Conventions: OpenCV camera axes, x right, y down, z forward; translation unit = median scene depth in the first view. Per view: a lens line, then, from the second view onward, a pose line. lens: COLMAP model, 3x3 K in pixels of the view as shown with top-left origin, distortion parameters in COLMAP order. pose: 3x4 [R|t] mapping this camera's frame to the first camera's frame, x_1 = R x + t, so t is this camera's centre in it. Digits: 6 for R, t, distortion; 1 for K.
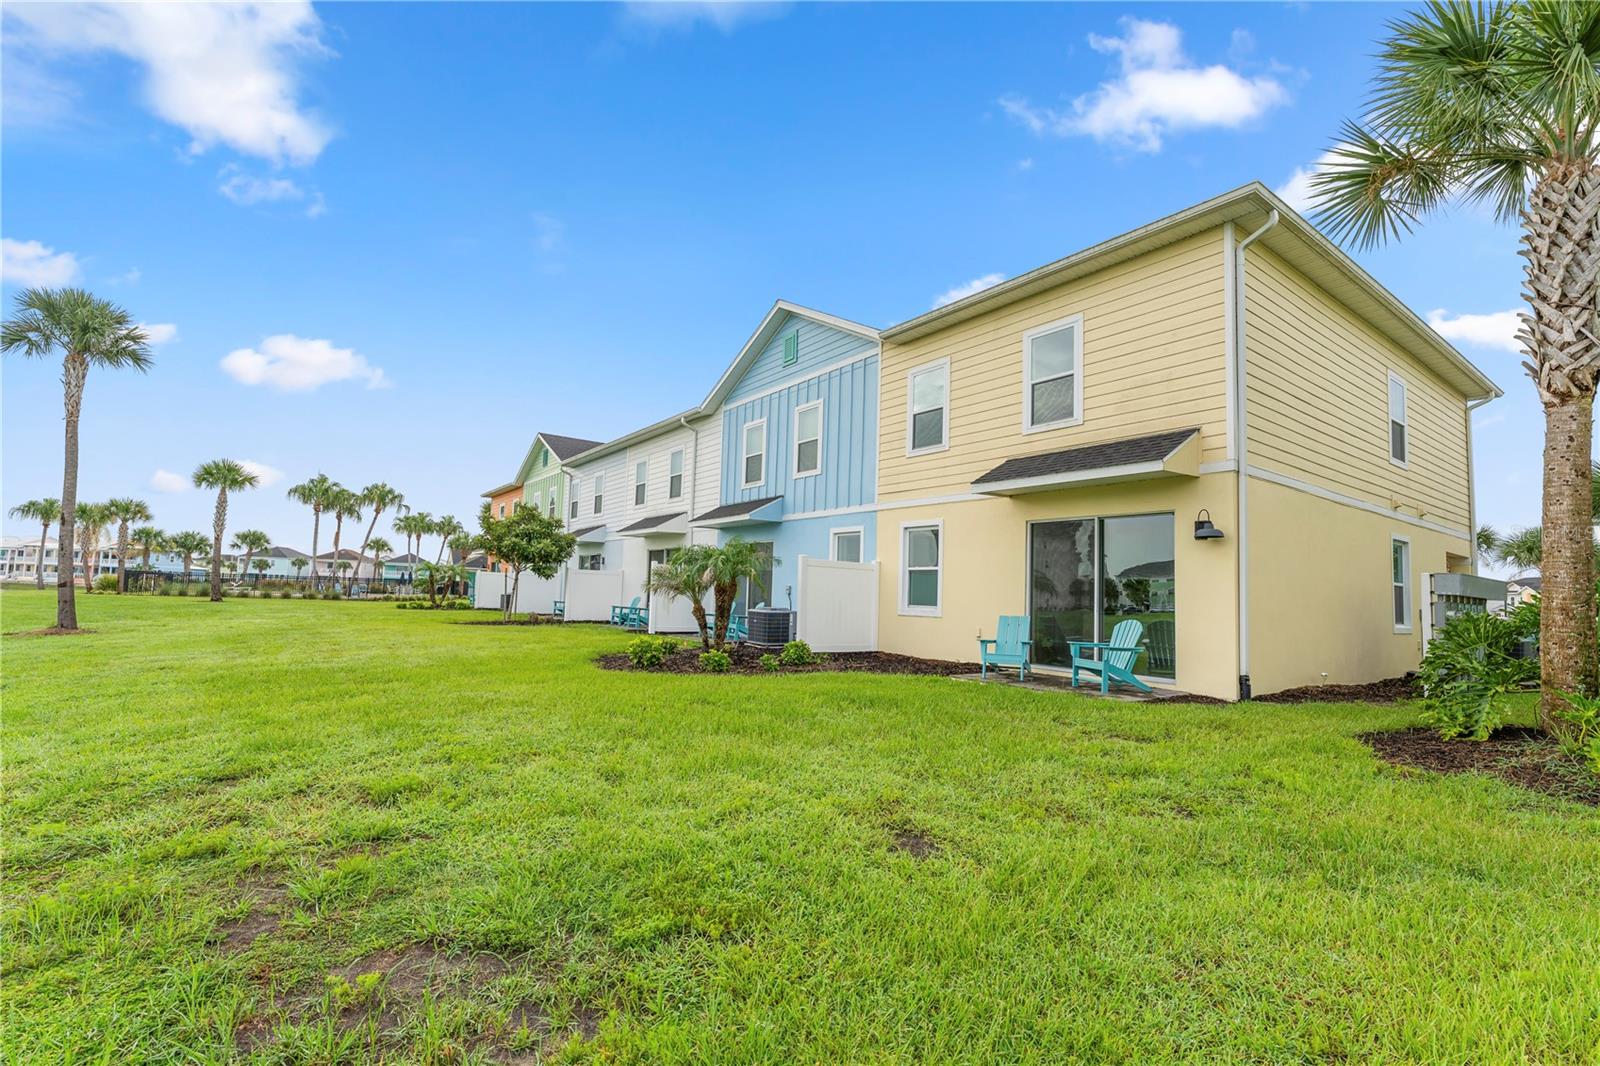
lens RADIAL K [[718.4, 0, 801.4], [0, 718.4, 537.1], [0, 0, 1]] dist [0.002024, 0.000204]
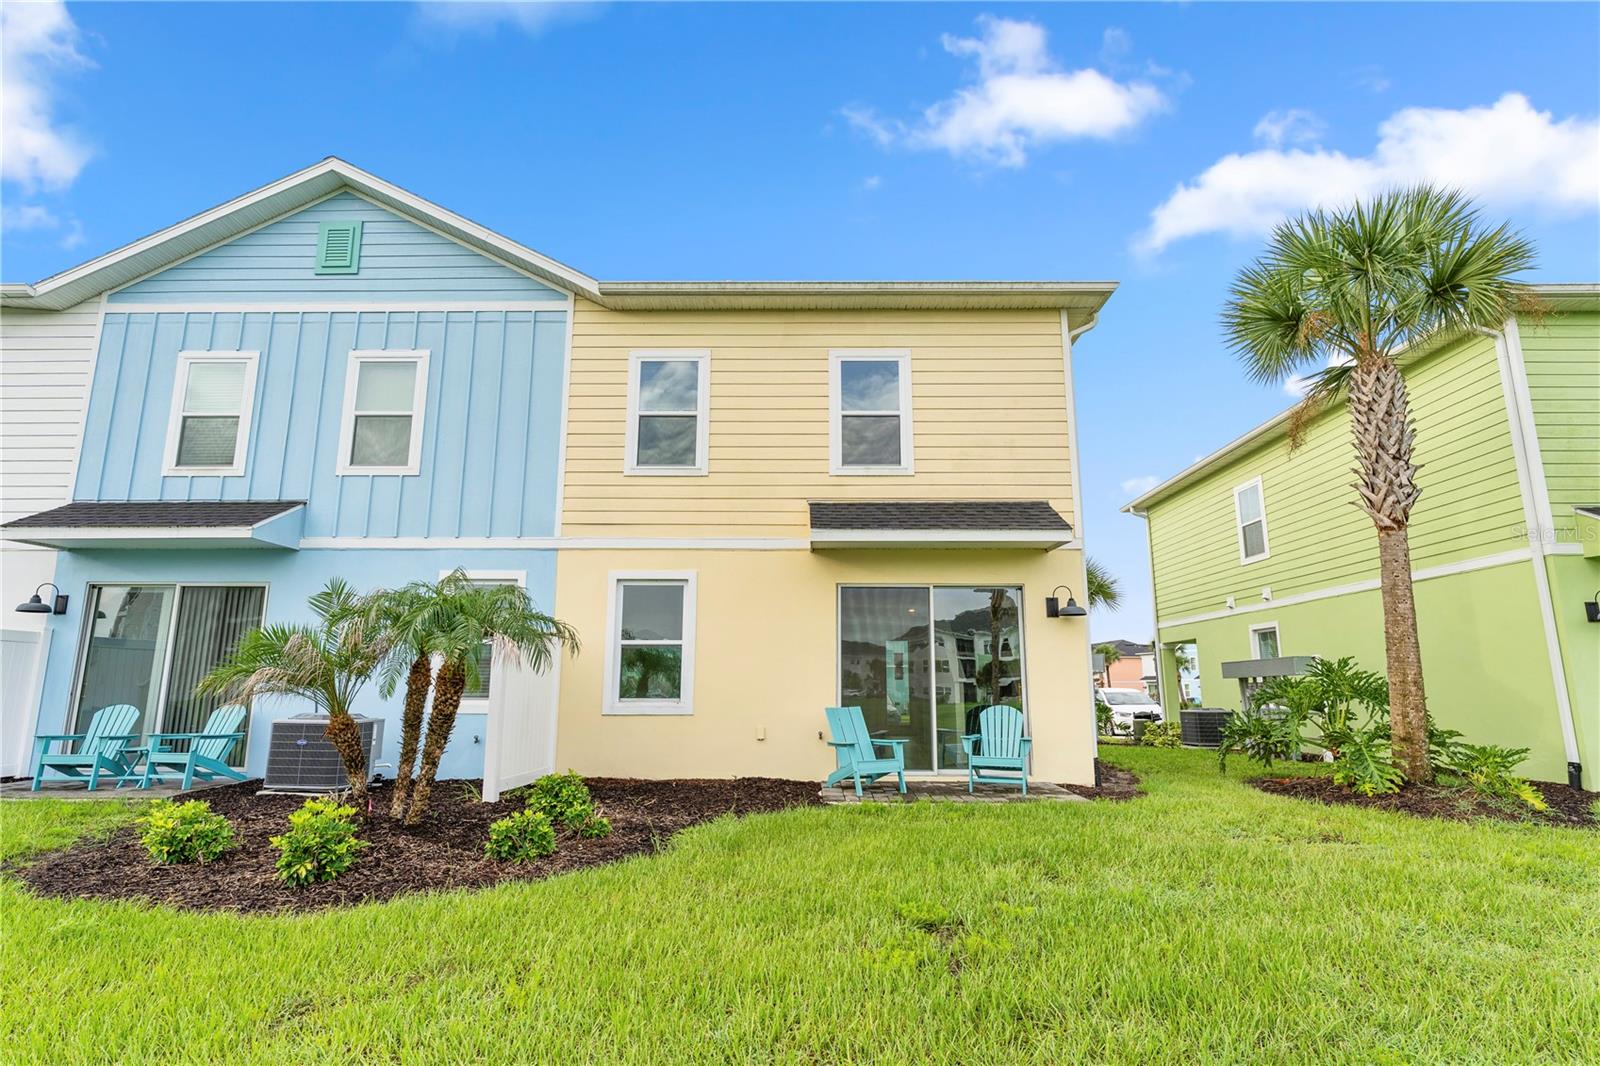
lens RADIAL K [[772.3, 0, 800.0], [0, 772.3, 549.0], [0, 0, 1]] dist [-0.008379, 0.000081]
pose [[0.592992, 0.112579, 0.797300, -0.326049], [-0.048312, 0.993368, -0.104333, 0.024840], [-0.803758, 0.023350, 0.594498, 0.450373]]
